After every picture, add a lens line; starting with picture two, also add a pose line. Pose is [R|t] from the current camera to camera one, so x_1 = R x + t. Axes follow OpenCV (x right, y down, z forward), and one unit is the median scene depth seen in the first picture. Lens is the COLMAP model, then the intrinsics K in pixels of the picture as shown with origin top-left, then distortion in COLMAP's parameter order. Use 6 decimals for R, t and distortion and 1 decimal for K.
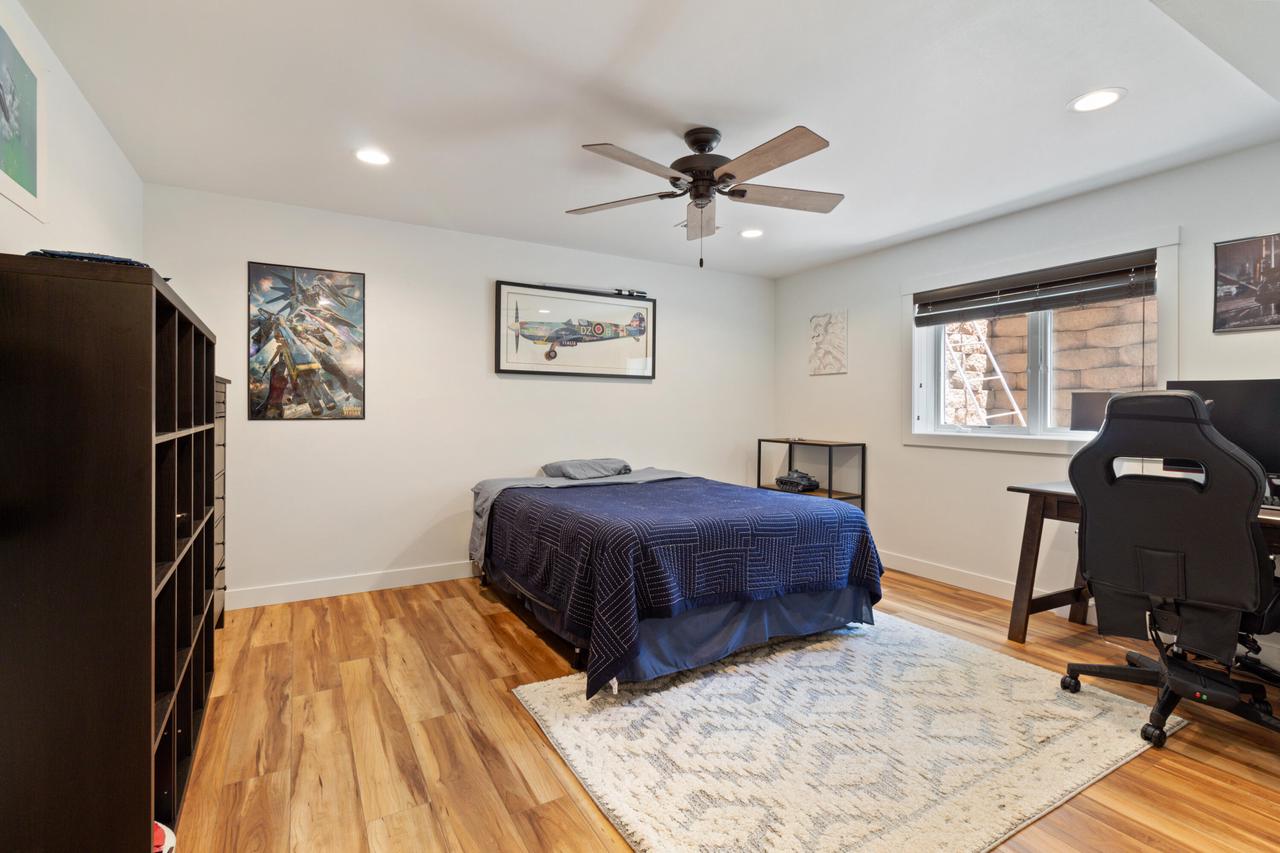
lens RADIAL K [[595.1, 0, 647.1], [0, 595.1, 407.8], [0, 0, 1]] dist [0.001587, 0.000635]
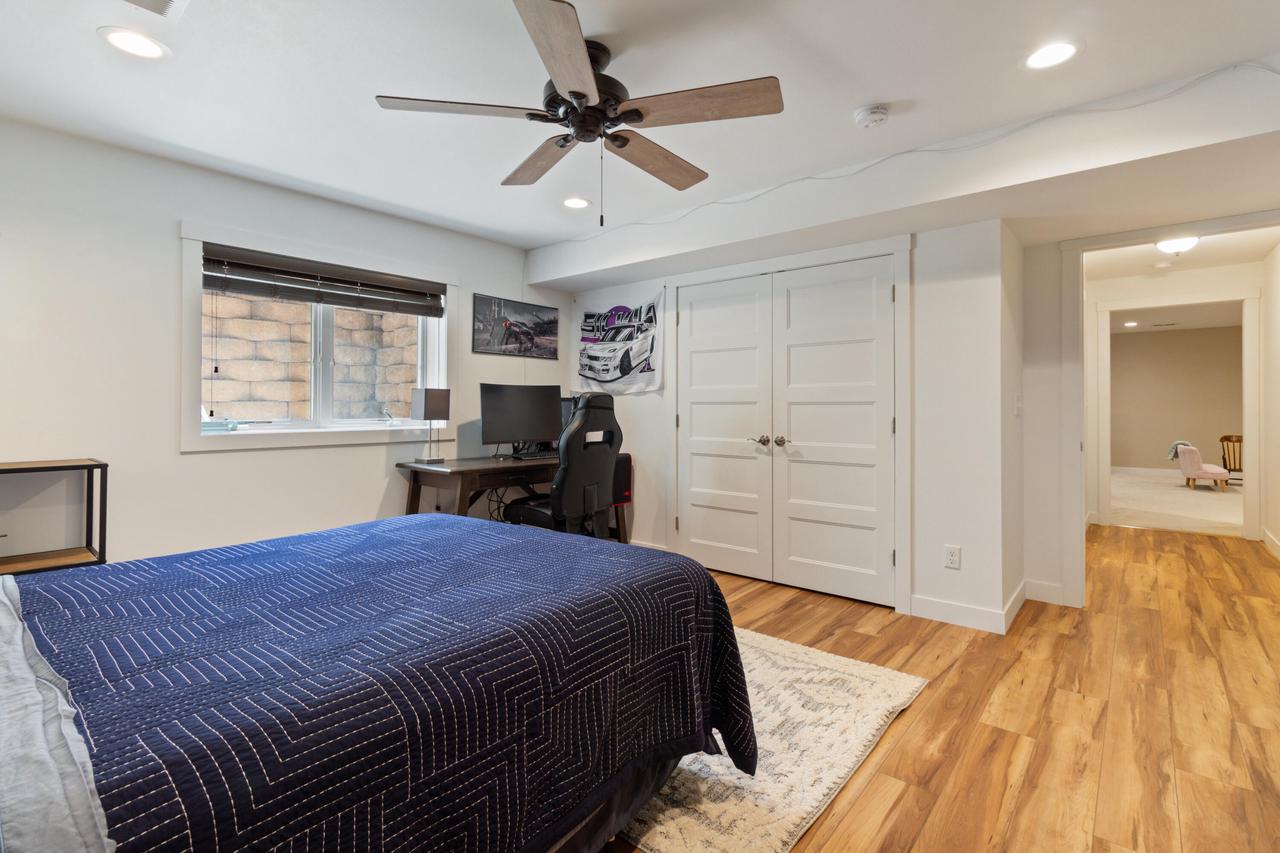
lens RADIAL K [[595.1, 0, 647.1], [0, 595.1, 407.8], [0, 0, 1]] dist [0.001587, 0.000635]
pose [[-0.340687, -0.007330, 0.940148, -0.749814], [-0.005925, 0.999966, 0.005650, 0.004375], [-0.940158, -0.003645, -0.340719, 1.338473]]
